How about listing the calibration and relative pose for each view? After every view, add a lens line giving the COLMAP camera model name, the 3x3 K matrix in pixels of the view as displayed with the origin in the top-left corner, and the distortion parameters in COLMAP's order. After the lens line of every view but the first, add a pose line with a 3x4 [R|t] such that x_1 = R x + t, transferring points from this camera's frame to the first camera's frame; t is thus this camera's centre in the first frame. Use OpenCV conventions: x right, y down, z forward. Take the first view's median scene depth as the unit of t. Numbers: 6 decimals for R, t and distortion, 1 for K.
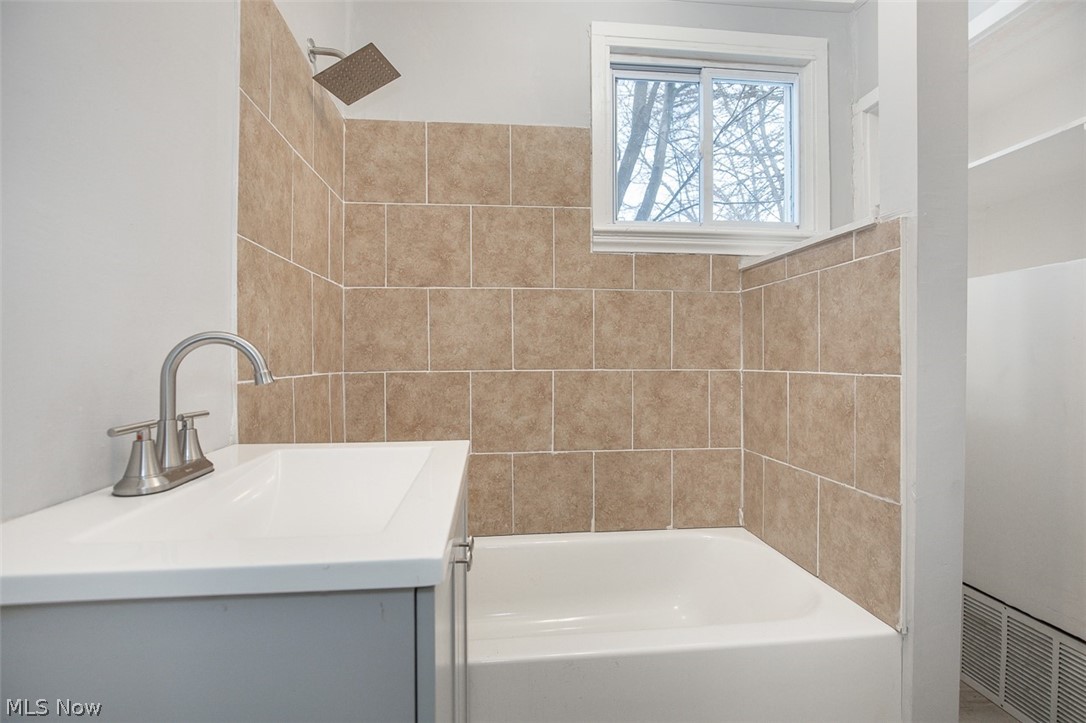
lens RADIAL K [[499.7, 0, 541.0], [0, 499.7, 361.3], [0, 0, 1]] dist [-0.009754, 0.000136]
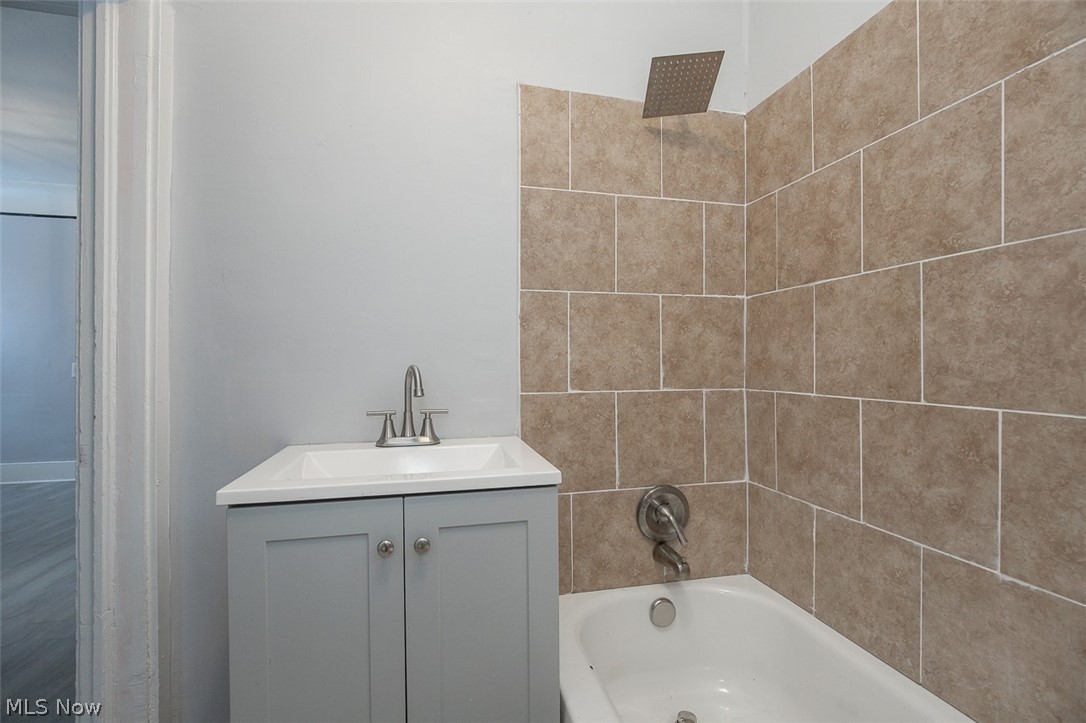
lens RADIAL K [[499.7, 0, 541.0], [0, 499.7, 361.3], [0, 0, 1]] dist [-0.009754, 0.000136]
pose [[0.123444, 0.006607, -0.992330, 0.464160], [-0.000318, 0.999978, 0.006618, -0.034321], [0.992351, -0.000502, 0.123444, 0.493882]]
